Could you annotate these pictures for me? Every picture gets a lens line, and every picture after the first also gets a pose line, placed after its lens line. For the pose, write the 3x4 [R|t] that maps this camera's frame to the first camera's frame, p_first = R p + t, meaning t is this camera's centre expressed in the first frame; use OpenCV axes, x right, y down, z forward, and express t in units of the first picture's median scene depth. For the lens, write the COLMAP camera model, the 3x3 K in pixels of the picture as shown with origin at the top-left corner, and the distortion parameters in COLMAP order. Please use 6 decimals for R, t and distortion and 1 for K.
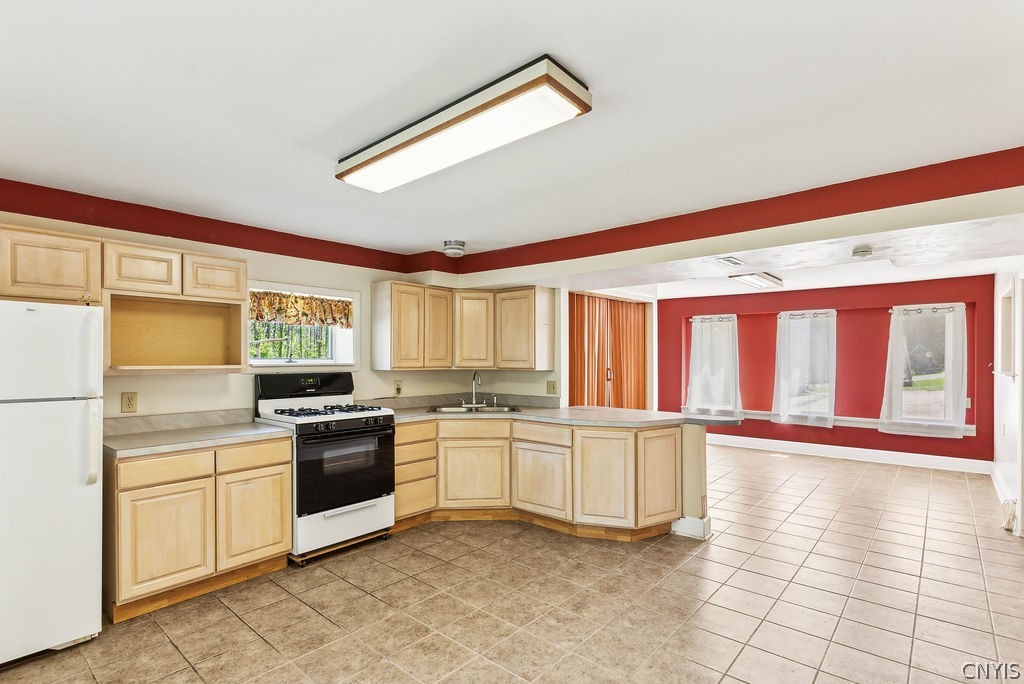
lens RADIAL K [[499.5, 0, 524.0], [0, 499.5, 363.4], [0, 0, 1]] dist [0.003246, -0.001132]
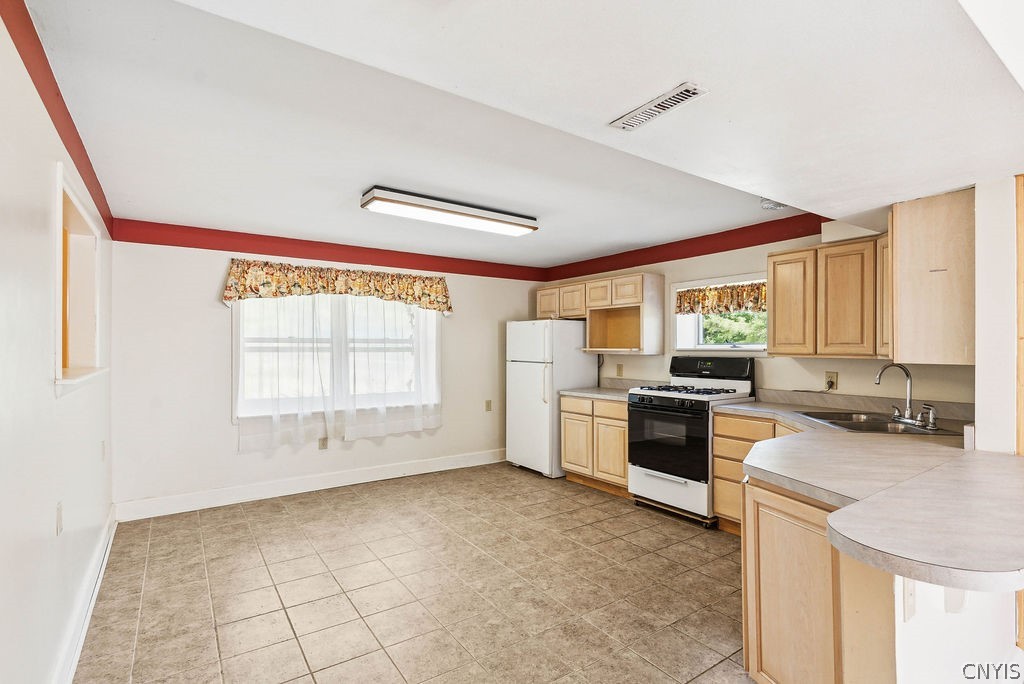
lens RADIAL K [[499.5, 0, 502.6], [0, 499.5, 341.9], [0, 0, 1]] dist [0.003246, -0.001132]
pose [[-0.281535, -0.010942, -0.959489, 0.837103], [-0.010427, 0.999911, -0.008344, 0.000054], [0.959494, 0.007655, -0.281624, 0.961241]]
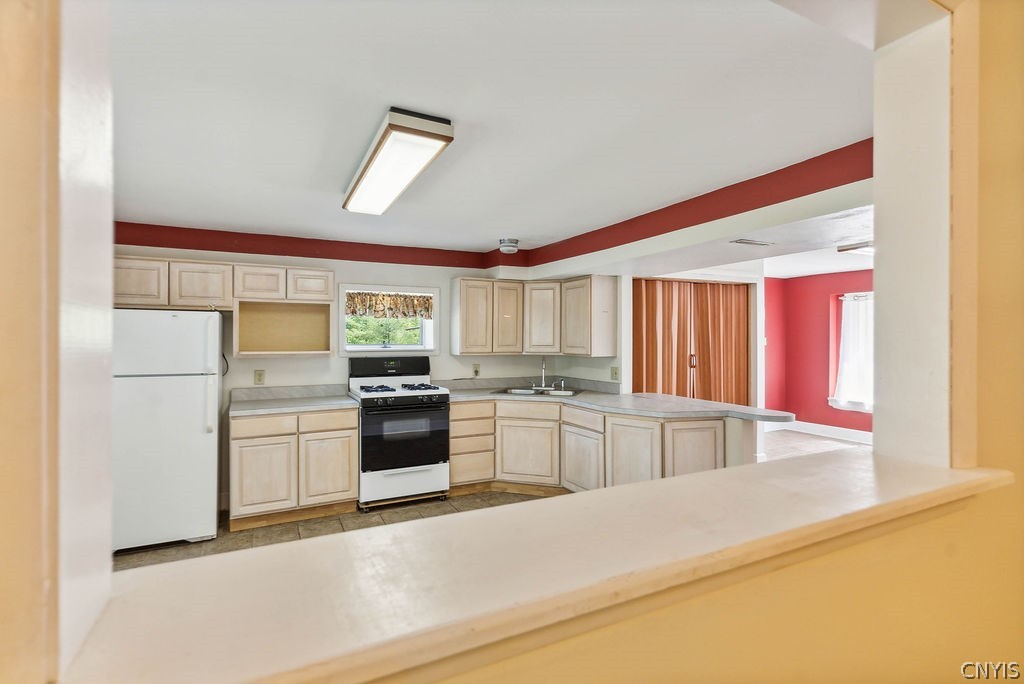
lens RADIAL K [[499.5, 0, 528.4], [0, 499.5, 342.1], [0, 0, 1]] dist [0.003246, -0.001132]
pose [[0.926092, 0.002741, -0.377288, 0.375675], [-0.003959, 0.999989, -0.002454, -0.017142], [0.377277, 0.003766, 0.926093, -0.006232]]
